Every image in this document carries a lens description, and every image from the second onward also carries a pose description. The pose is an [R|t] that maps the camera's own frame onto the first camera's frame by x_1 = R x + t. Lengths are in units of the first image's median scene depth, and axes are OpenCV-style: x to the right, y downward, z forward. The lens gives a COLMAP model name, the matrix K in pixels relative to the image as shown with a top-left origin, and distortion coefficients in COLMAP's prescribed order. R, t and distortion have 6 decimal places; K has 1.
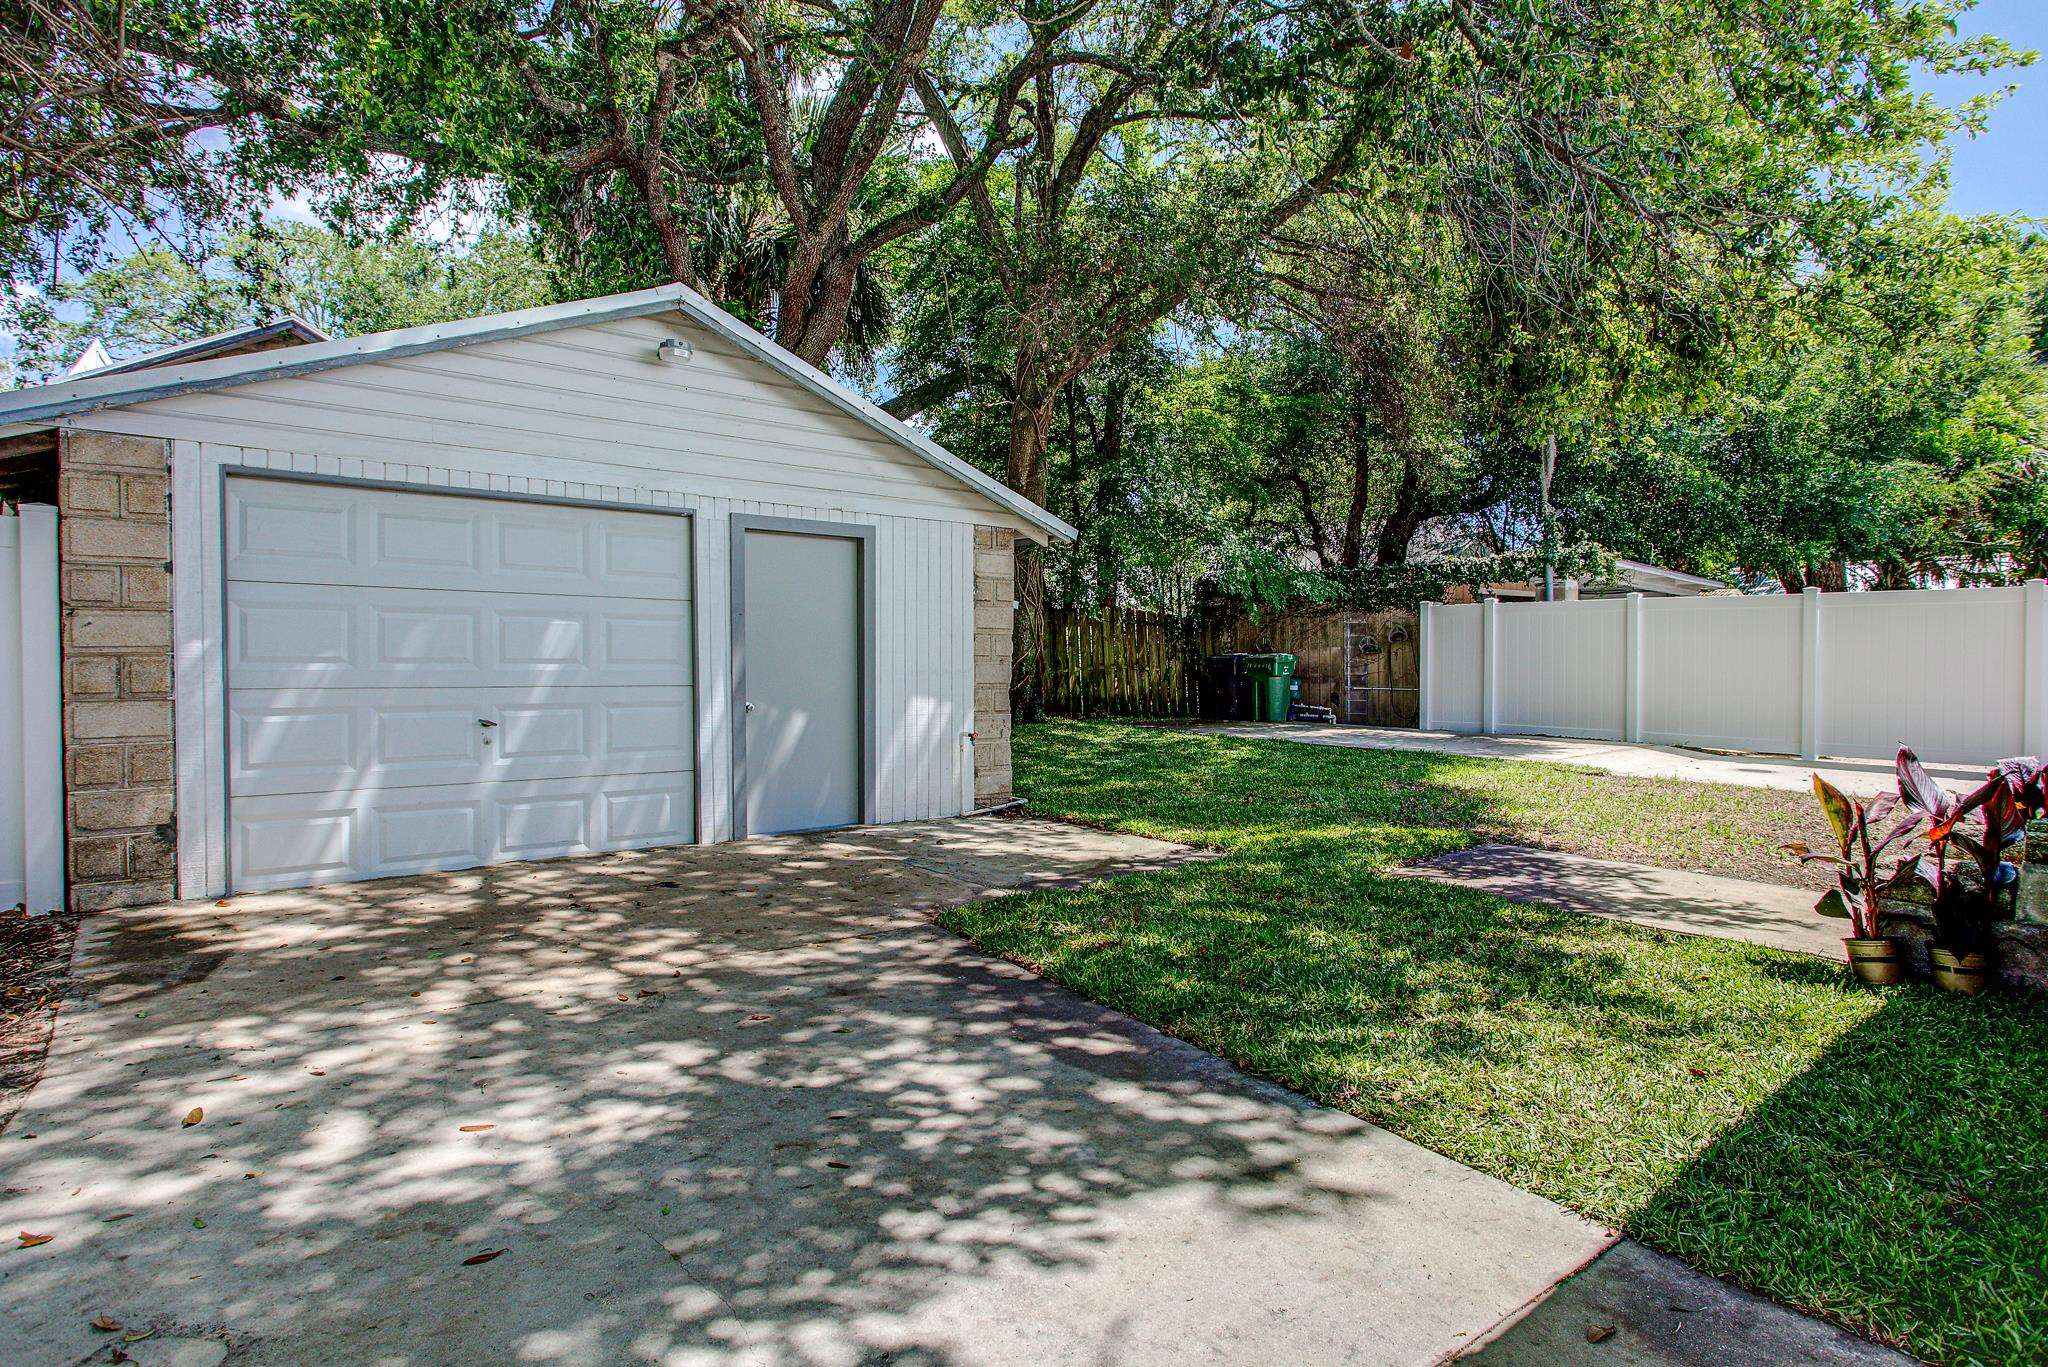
lens RADIAL K [[1062.5, 0, 1024.0], [0, 1062.5, 683.5], [0, 0, 1]] dist [-0.017826, 0.008537]
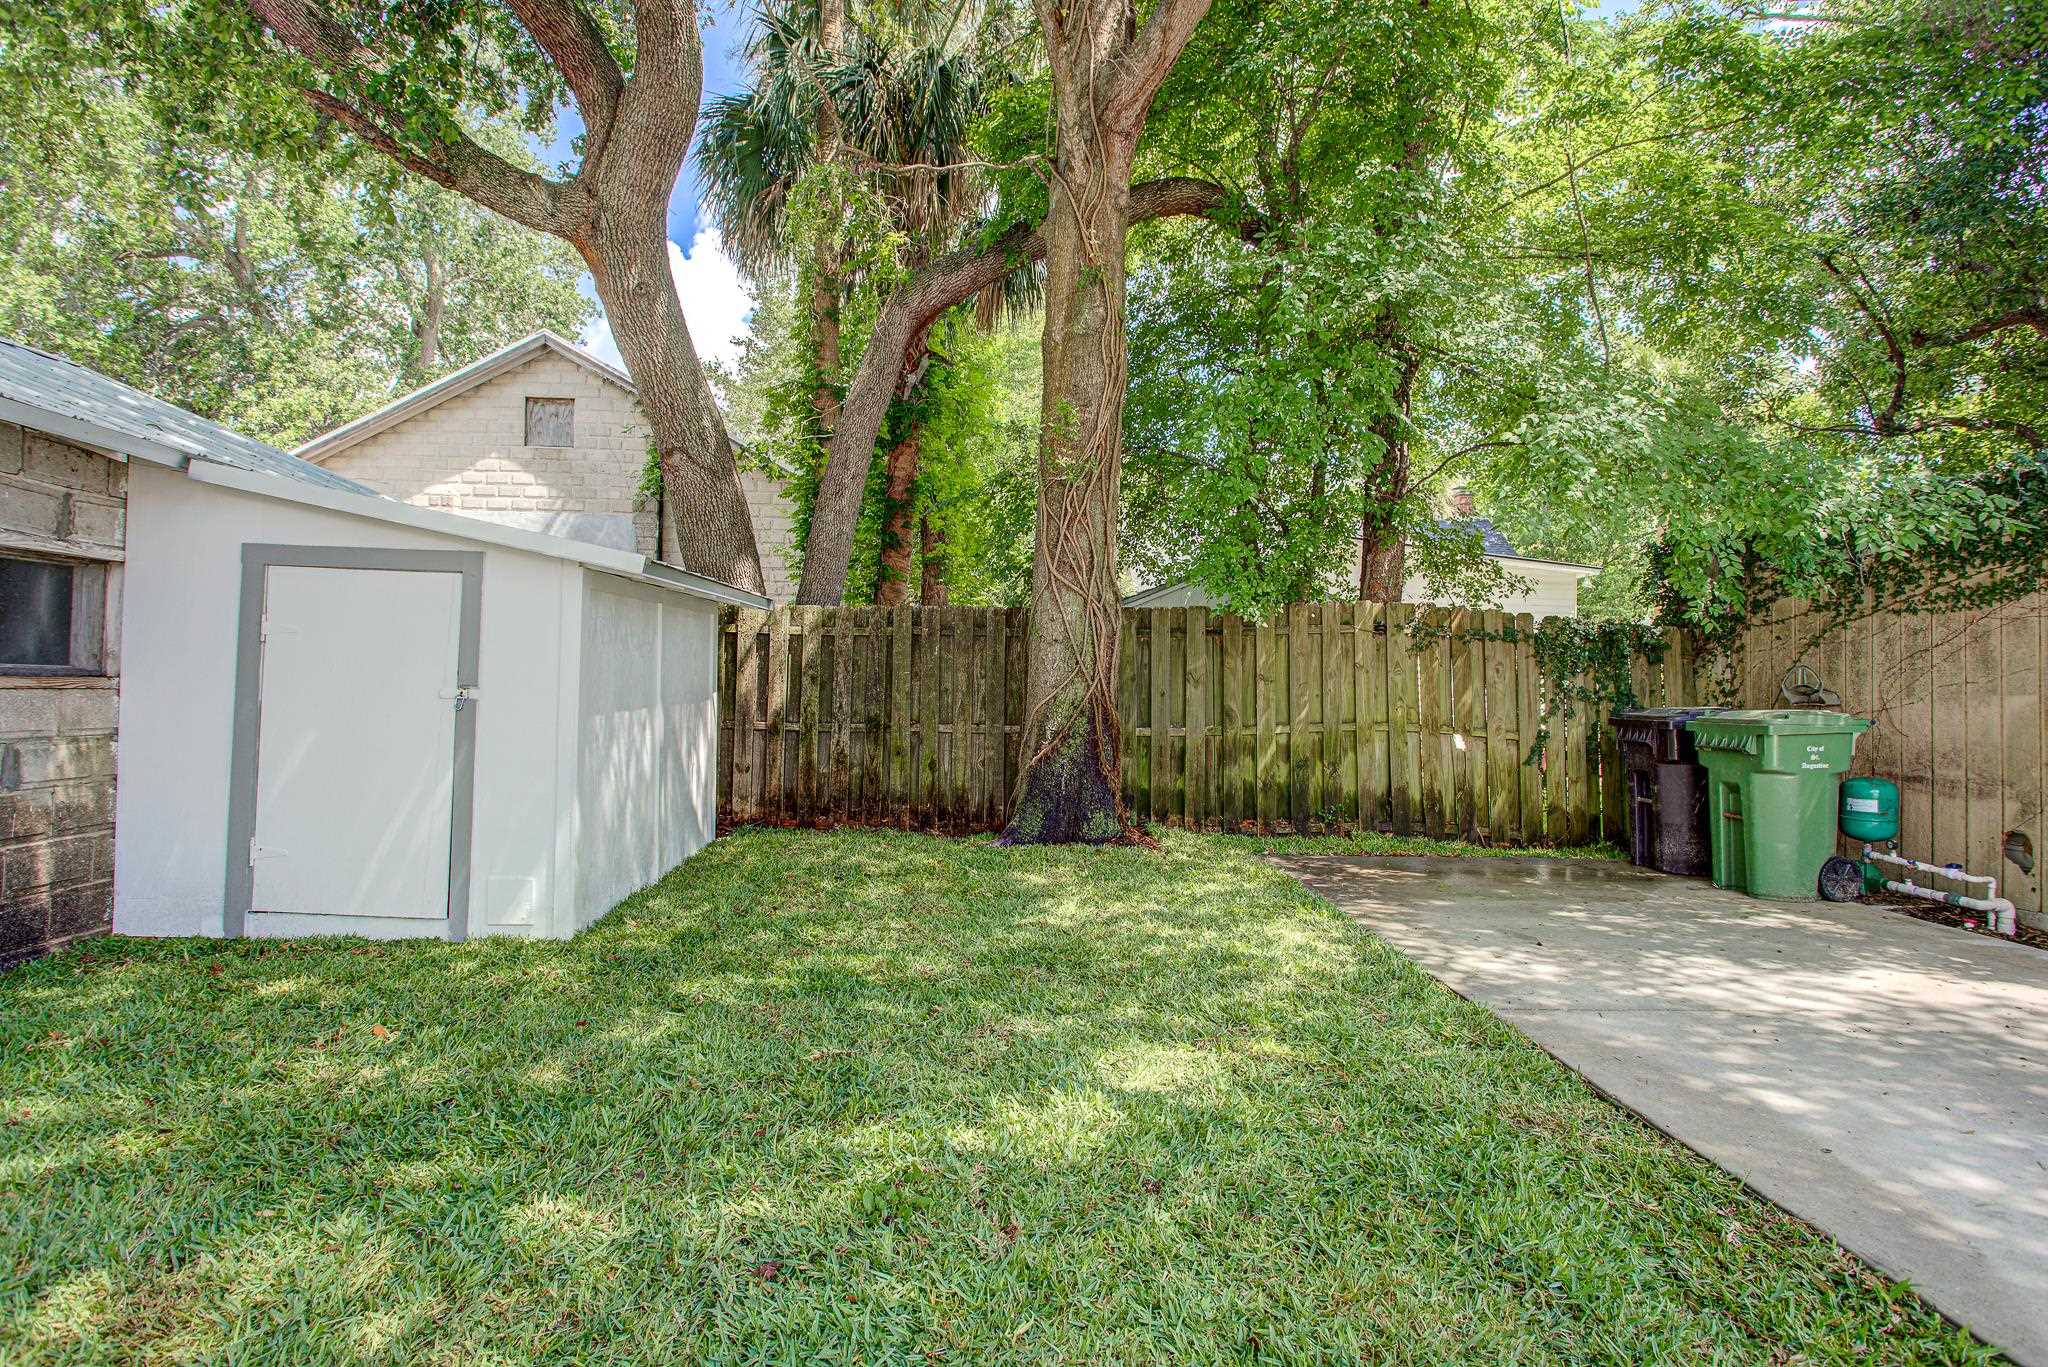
lens RADIAL K [[1024.7, 0, 1021.9], [0, 1024.7, 676.2], [0, 0, 1]] dist [-0.018396, 0.004558]
pose [[0.793382, 0.009900, -0.608644, 0.249875], [-0.038023, 0.998721, -0.033320, -0.018620], [0.607536, 0.049578, 0.792744, 0.584831]]
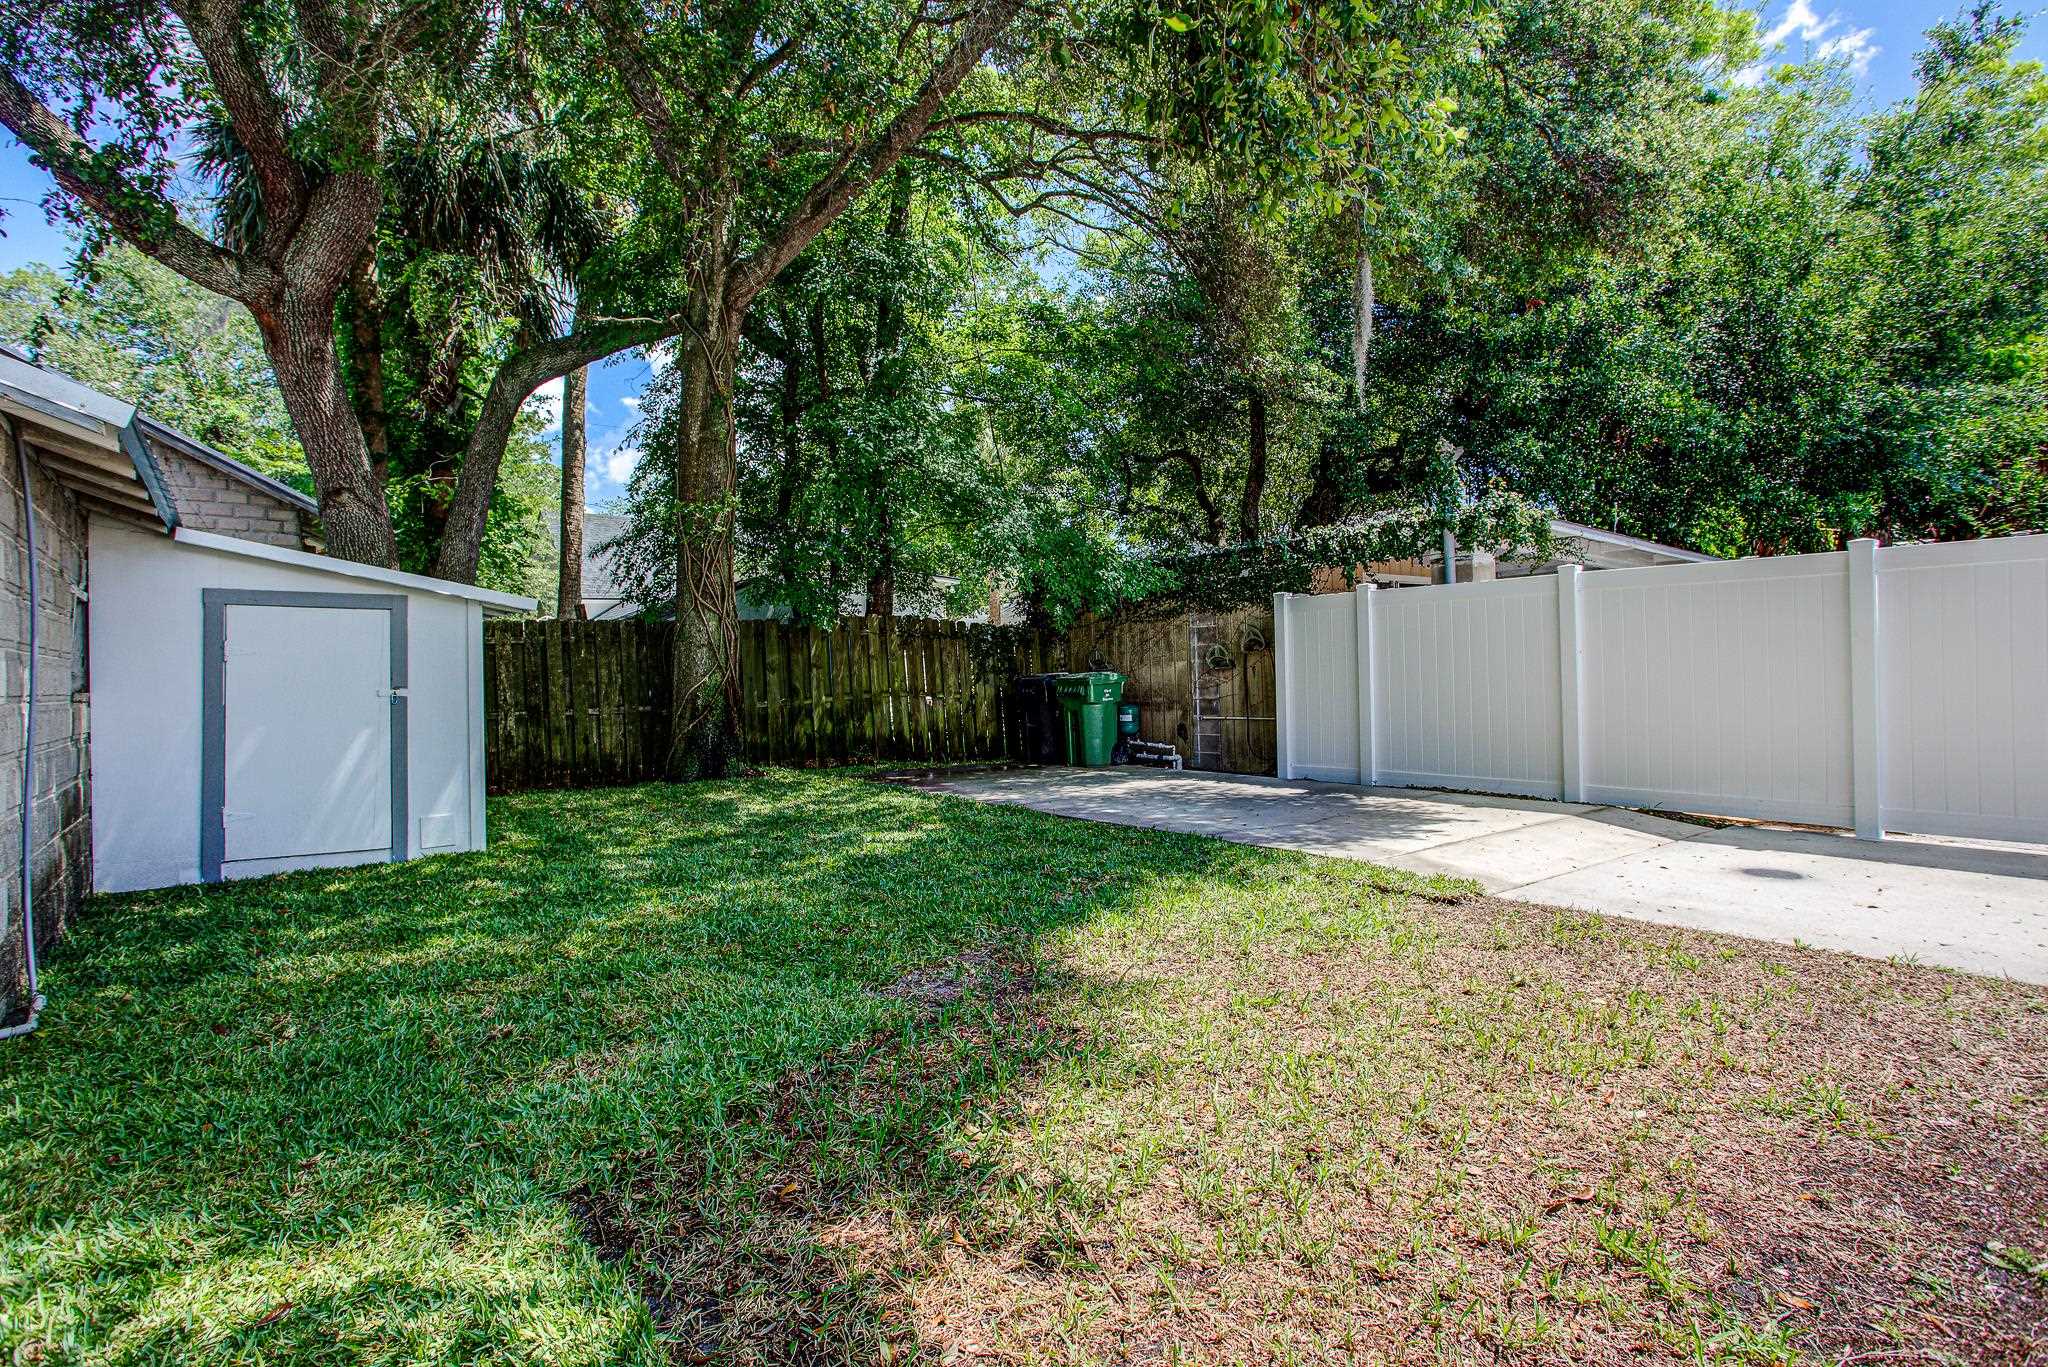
lens RADIAL K [[1024.7, 0, 1021.9], [0, 1024.7, 676.2], [0, 0, 1]] dist [-0.018396, 0.004558]
pose [[0.998833, -0.022174, -0.042899, 0.225309], [0.020975, 0.999383, -0.028189, -0.006840], [0.043497, 0.027256, 0.998682, 0.308813]]
